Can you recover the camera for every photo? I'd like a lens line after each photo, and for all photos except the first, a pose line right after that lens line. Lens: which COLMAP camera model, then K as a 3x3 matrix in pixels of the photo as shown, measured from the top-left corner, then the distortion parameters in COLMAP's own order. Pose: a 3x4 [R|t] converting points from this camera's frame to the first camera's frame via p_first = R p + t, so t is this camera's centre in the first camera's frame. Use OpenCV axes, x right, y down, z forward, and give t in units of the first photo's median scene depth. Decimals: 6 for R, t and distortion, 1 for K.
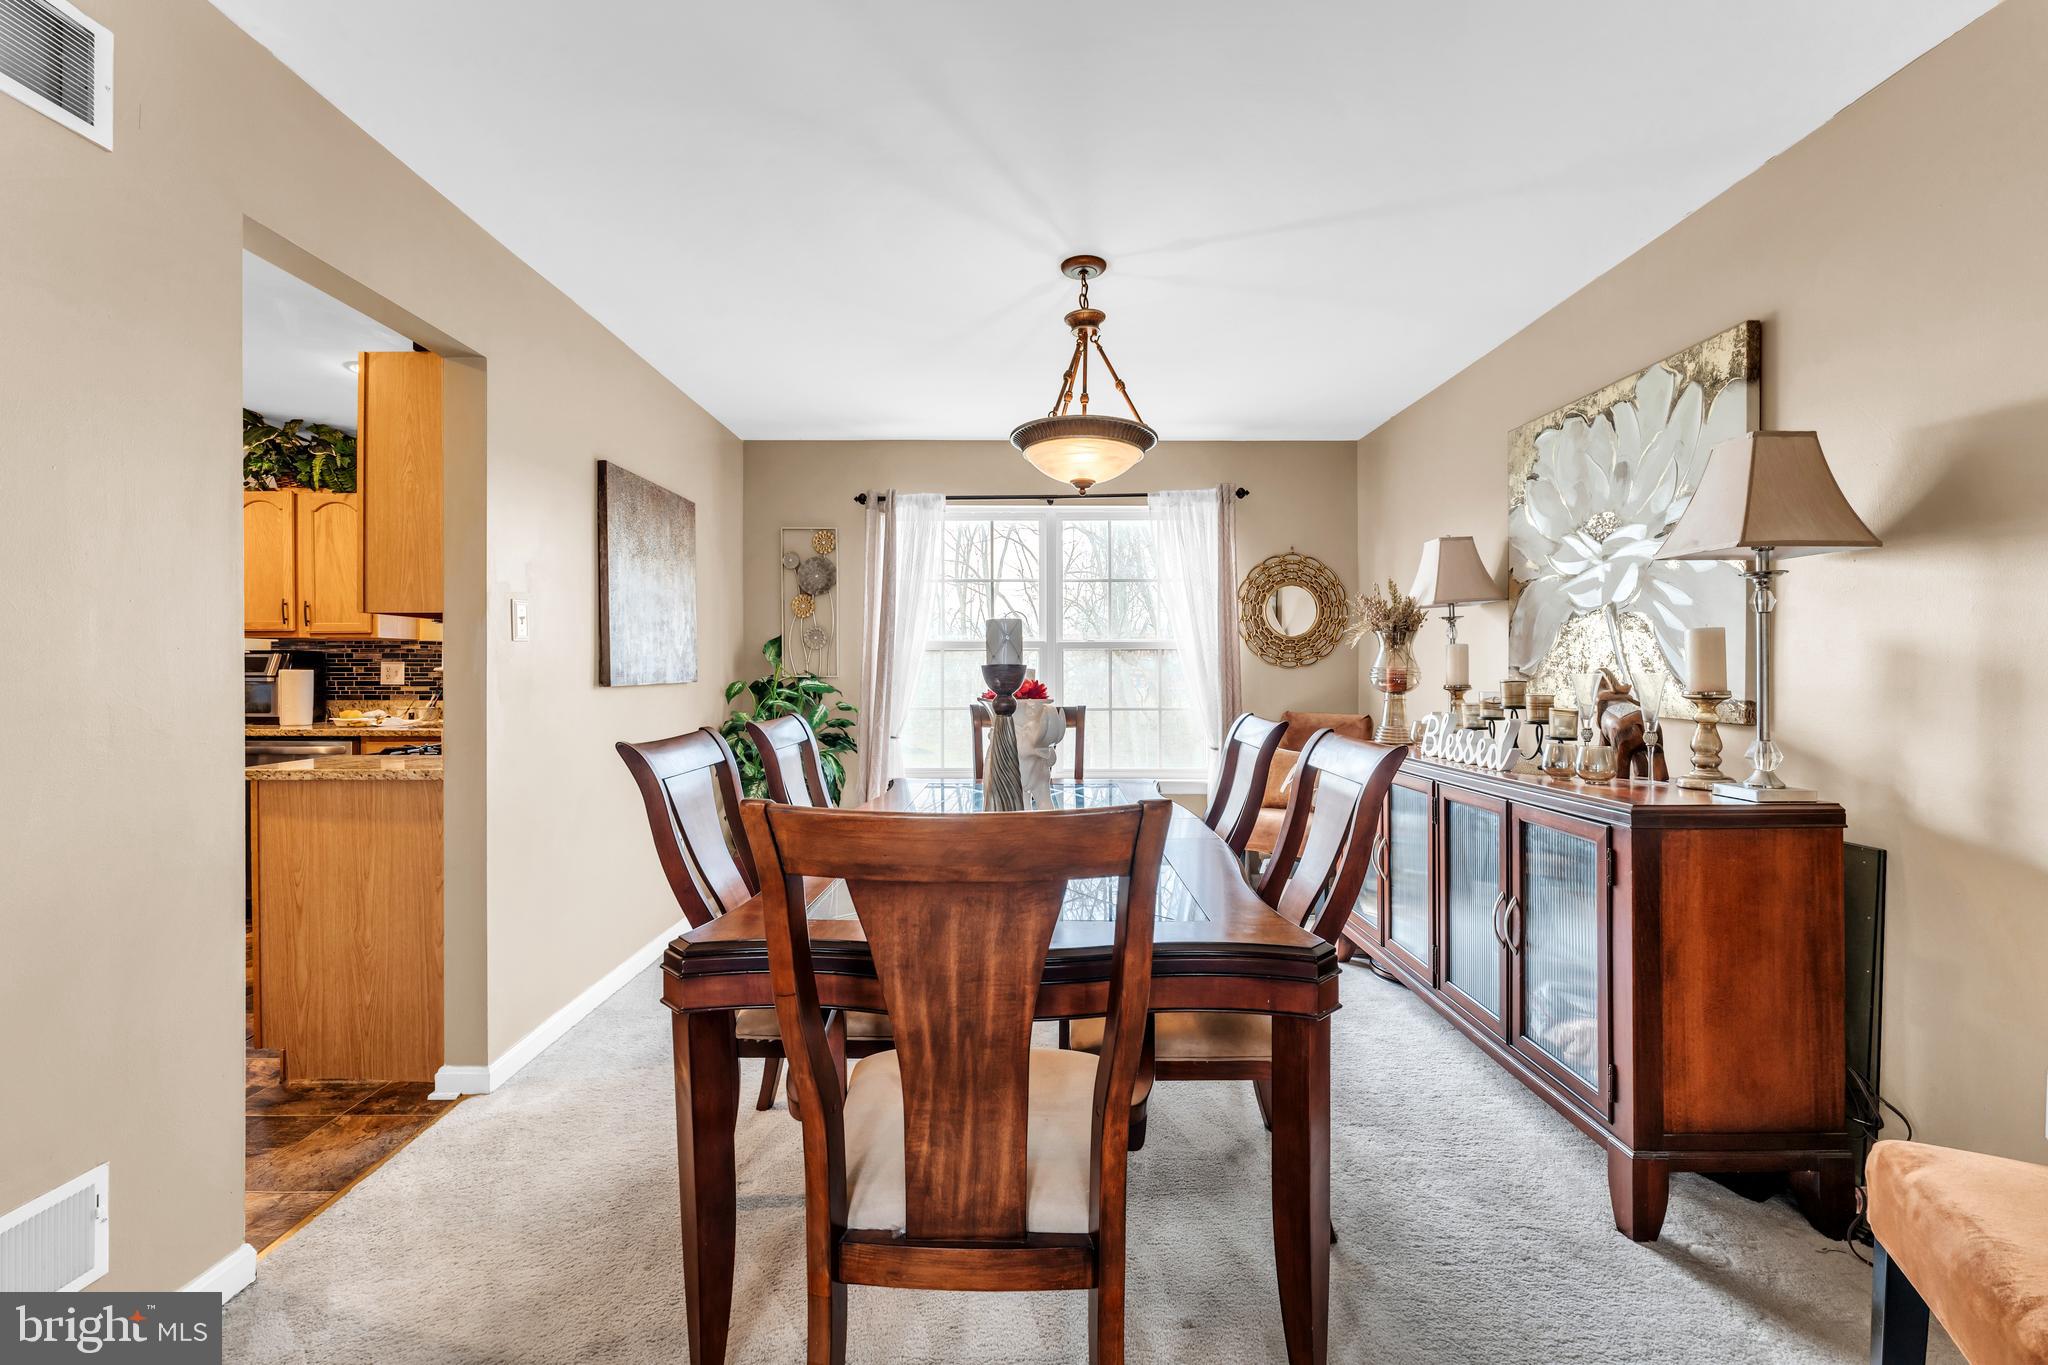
lens RADIAL K [[838.6, 0, 1023.1], [0, 838.6, 670.4], [0, 0, 1]] dist [-0.001237, 0.000388]
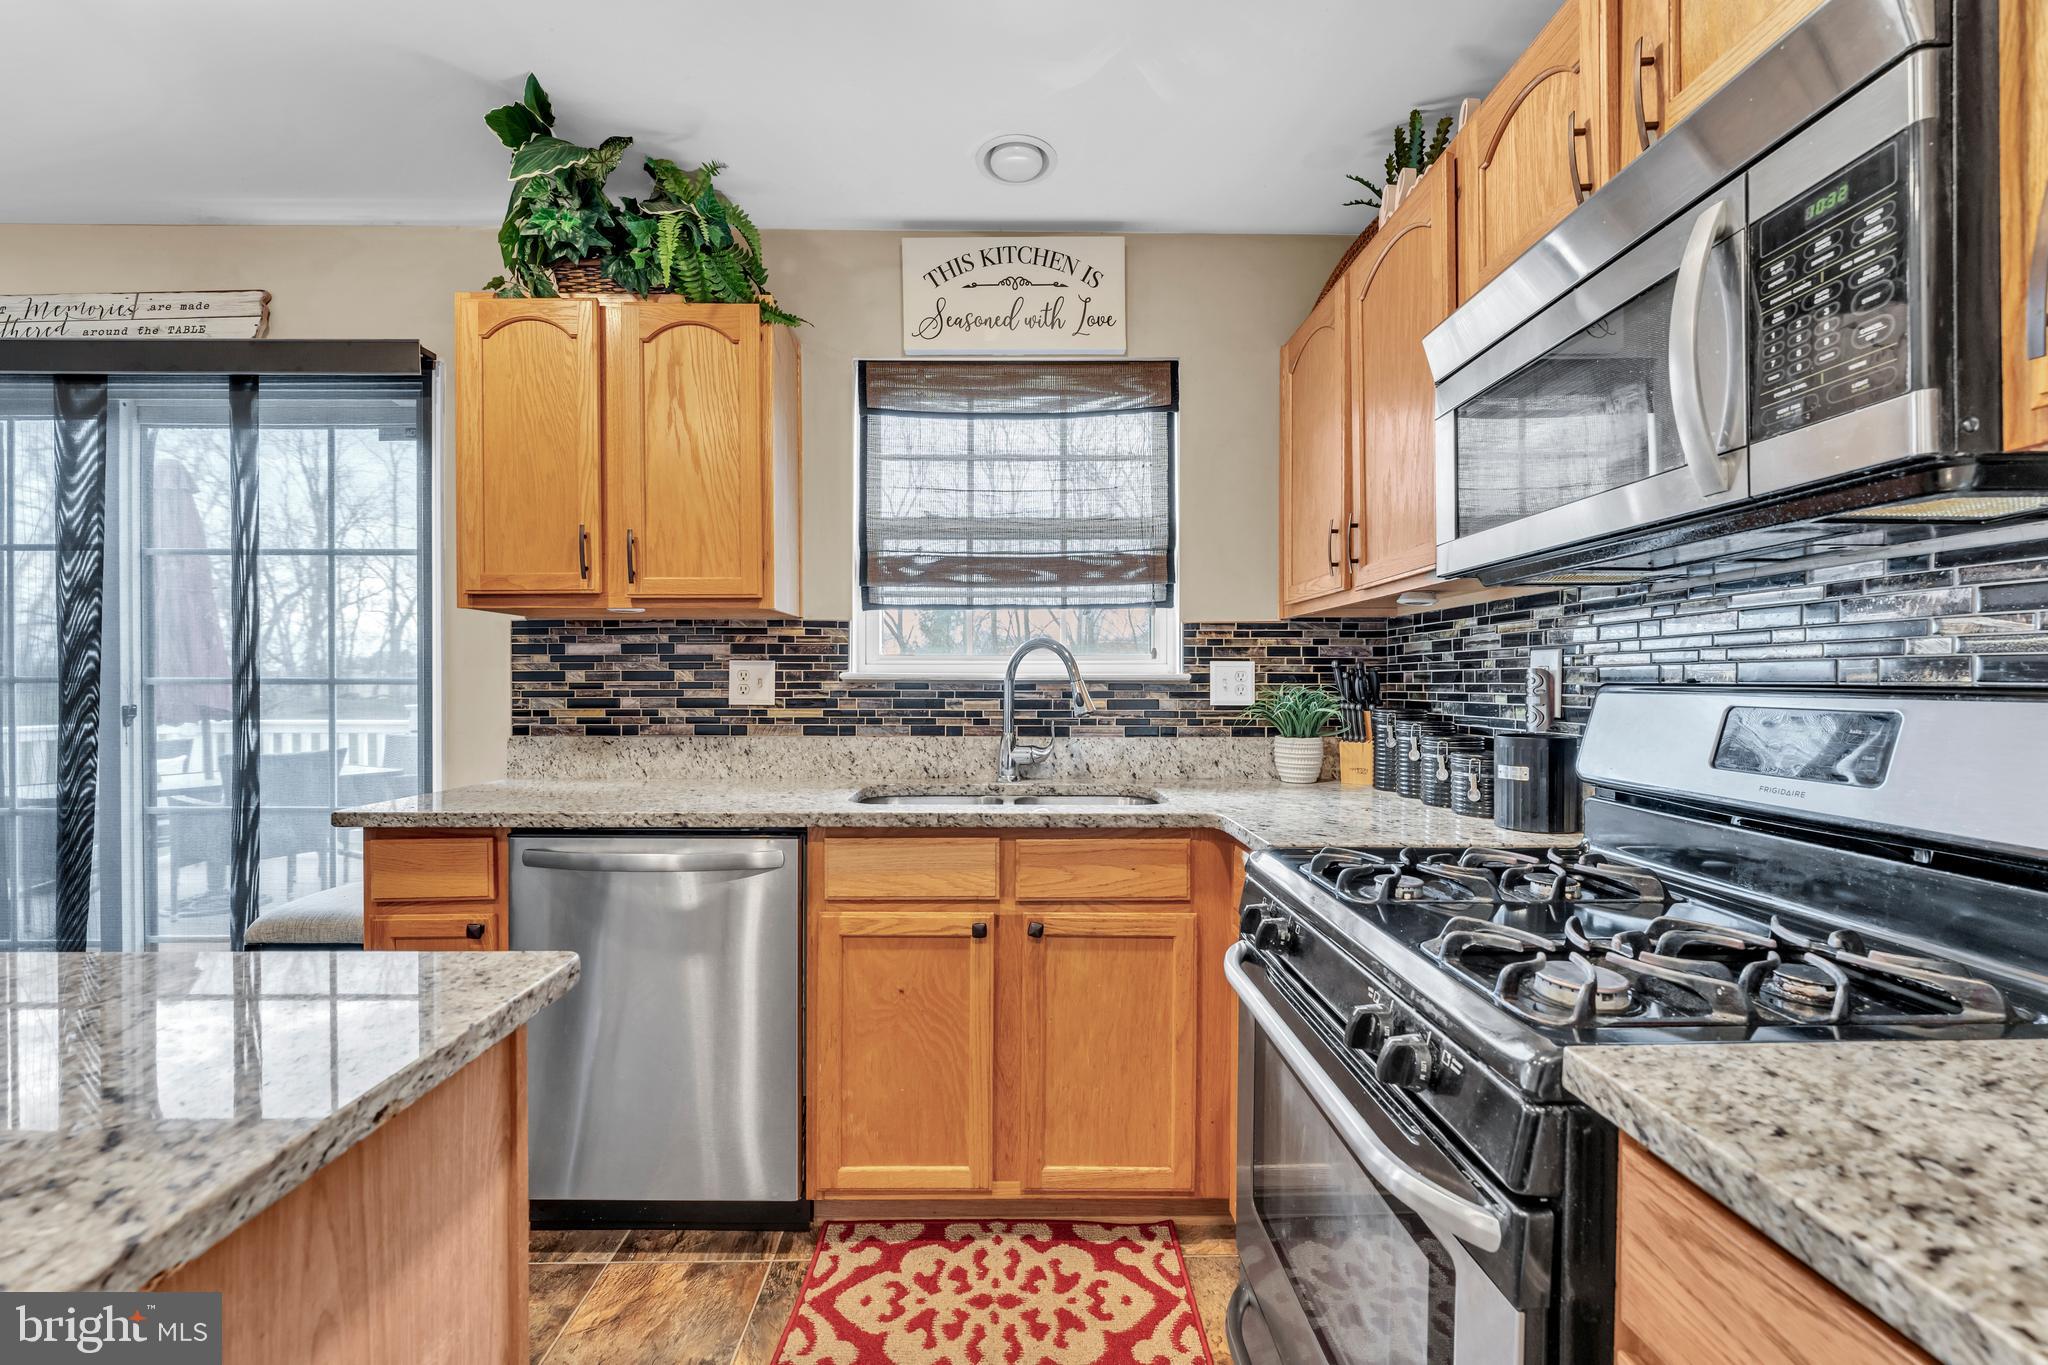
lens RADIAL K [[838.6, 0, 1028.4], [0, 838.6, 689.1], [0, 0, 1]] dist [-0.001237, 0.000388]
pose [[0.999769, 0.001192, 0.021446, -0.638072], [-0.001351, 0.999972, 0.007370, 0.003369], [-0.021437, -0.007397, 0.999743, 0.519076]]
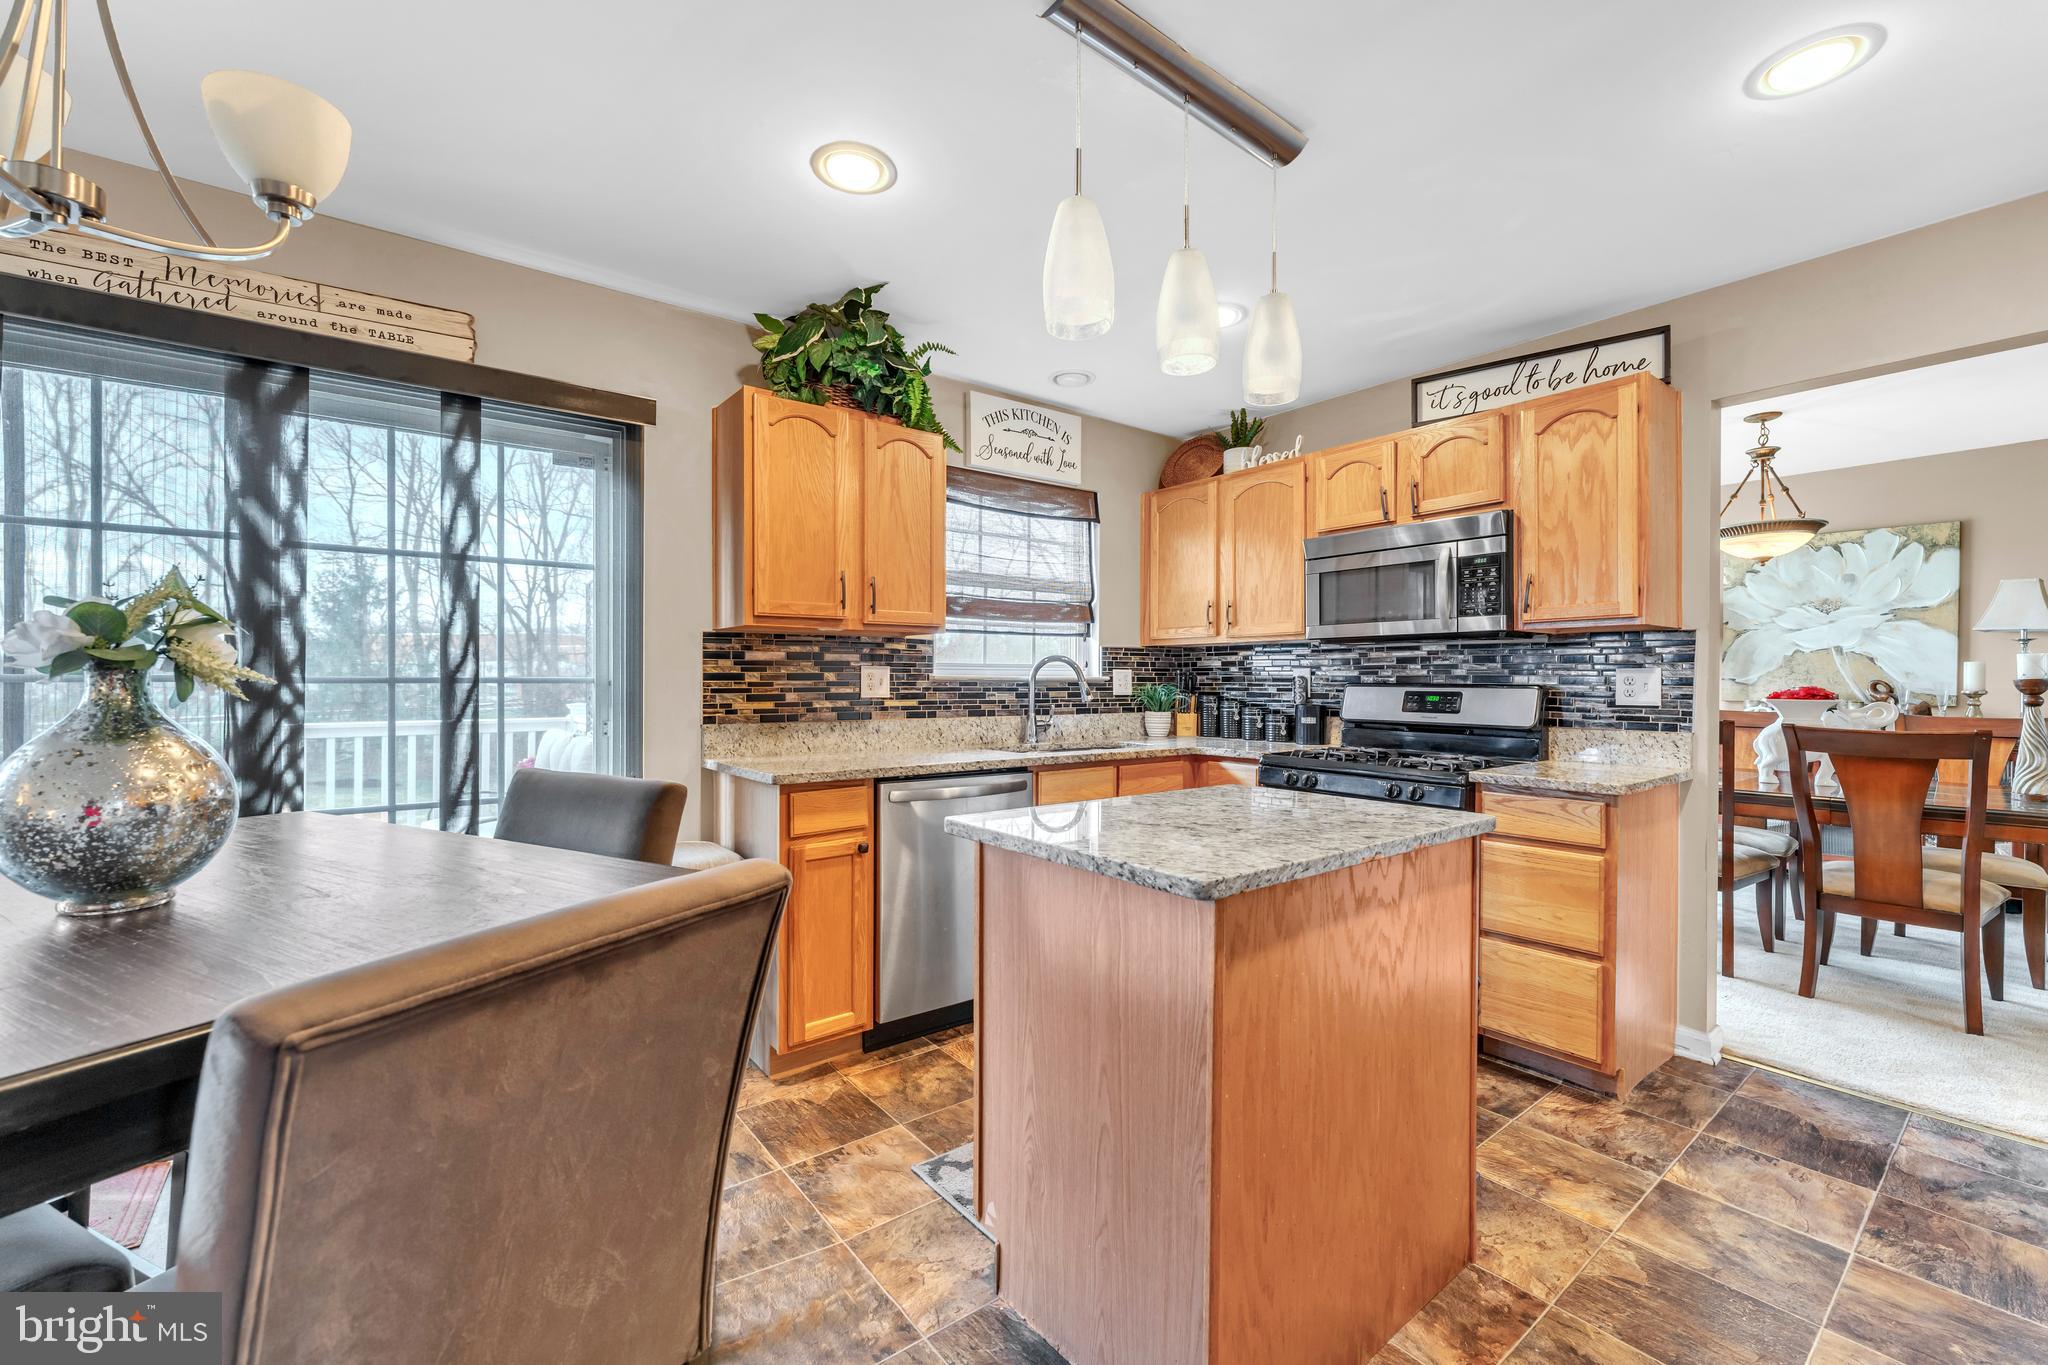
lens RADIAL K [[838.6, 0, 1012.2], [0, 838.6, 683.0], [0, 0, 1]] dist [-0.001237, 0.000388]
pose [[0.791877, 0.000757, 0.610680, -1.180371], [-0.002614, 0.999994, 0.002151, 0.002565], [-0.610674, -0.003299, 0.791875, 0.383596]]
